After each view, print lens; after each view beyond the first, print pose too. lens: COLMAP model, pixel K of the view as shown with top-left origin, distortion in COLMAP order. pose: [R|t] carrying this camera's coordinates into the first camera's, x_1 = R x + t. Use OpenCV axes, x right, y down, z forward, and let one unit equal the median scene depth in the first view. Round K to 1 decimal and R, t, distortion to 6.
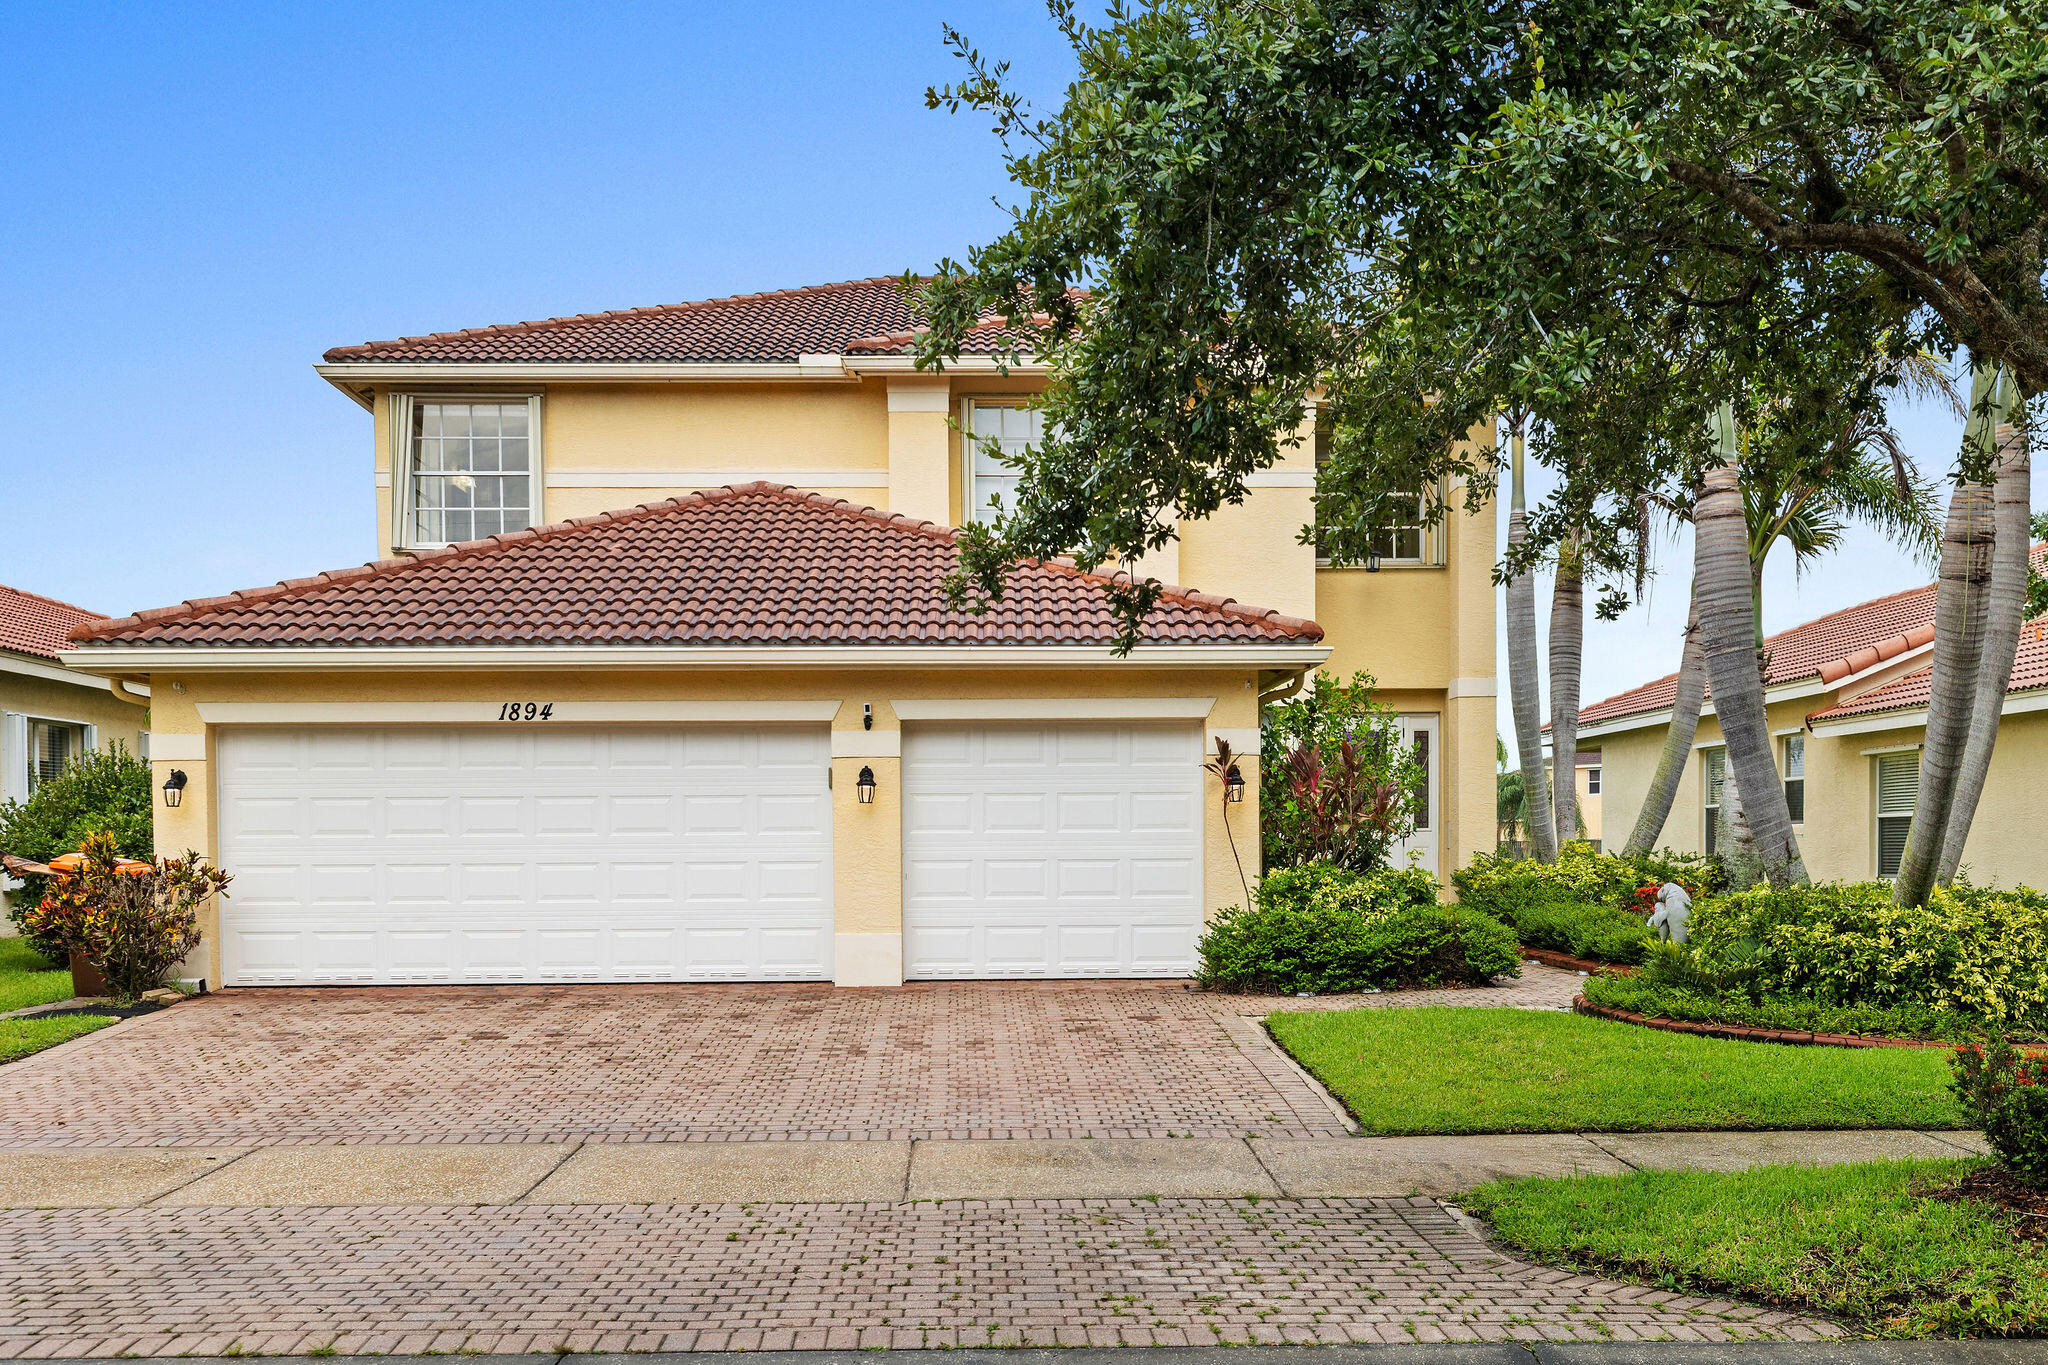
lens RADIAL K [[2102.9, 0, 1024.1], [0, 2102.9, 696.8], [0, 0, 1]] dist [0.021633, 0.000000]
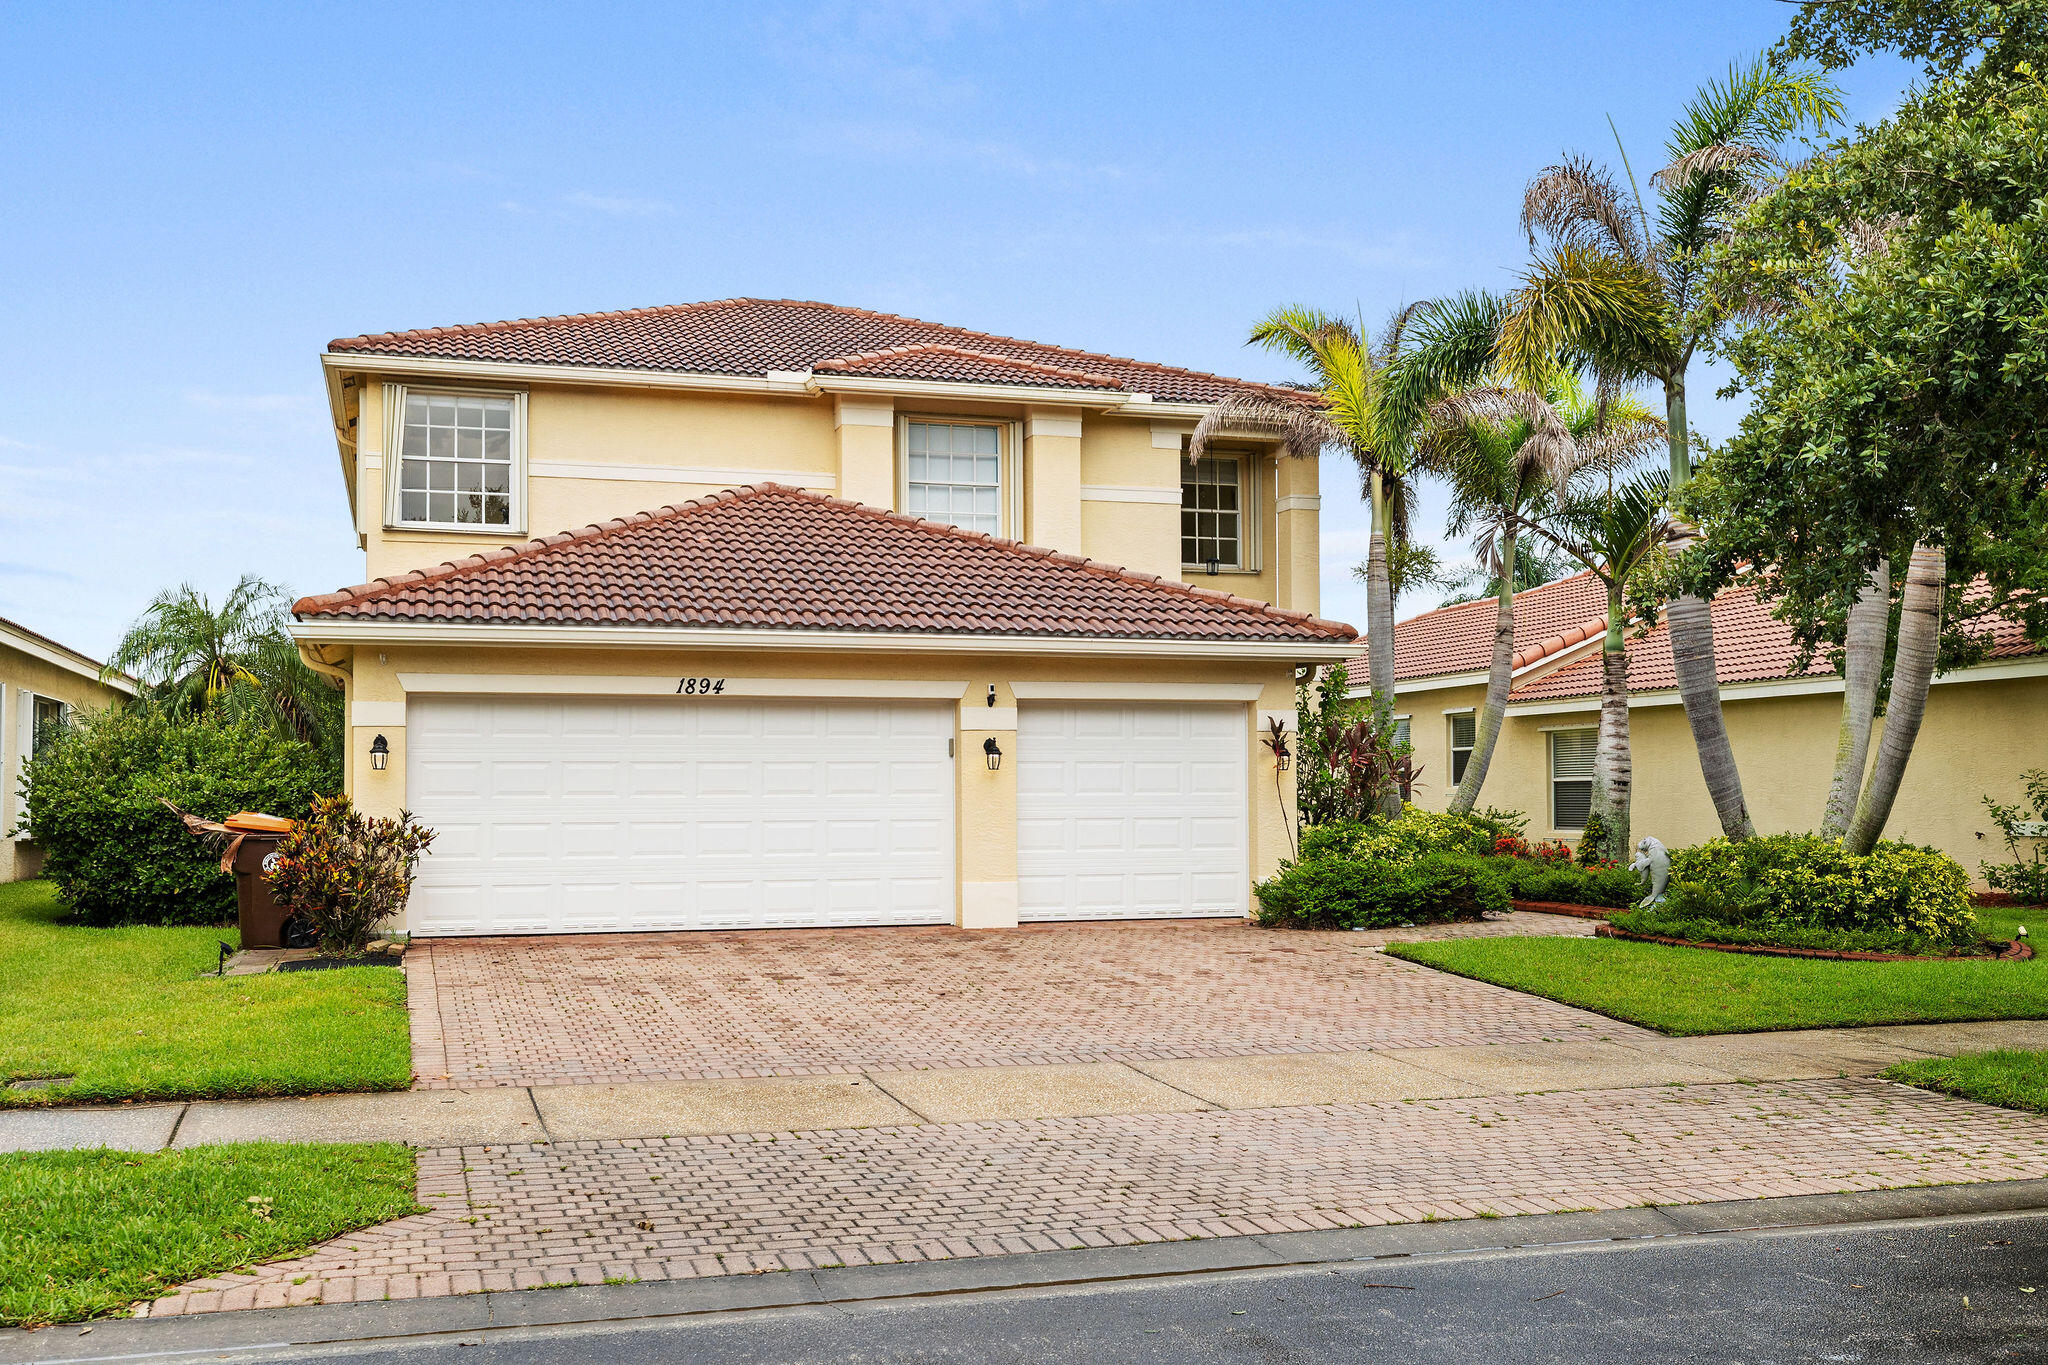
lens RADIAL K [[1873.6, 0, 1024.1], [0, 1873.6, 661.1], [0, 0, 1]] dist [0.055491, 0.000000]
pose [[0.968976, 0.019719, 0.246367, -0.313641], [-0.017702, 0.999789, -0.010398, 0.001043], [-0.246520, 0.005714, 0.969121, -0.007915]]
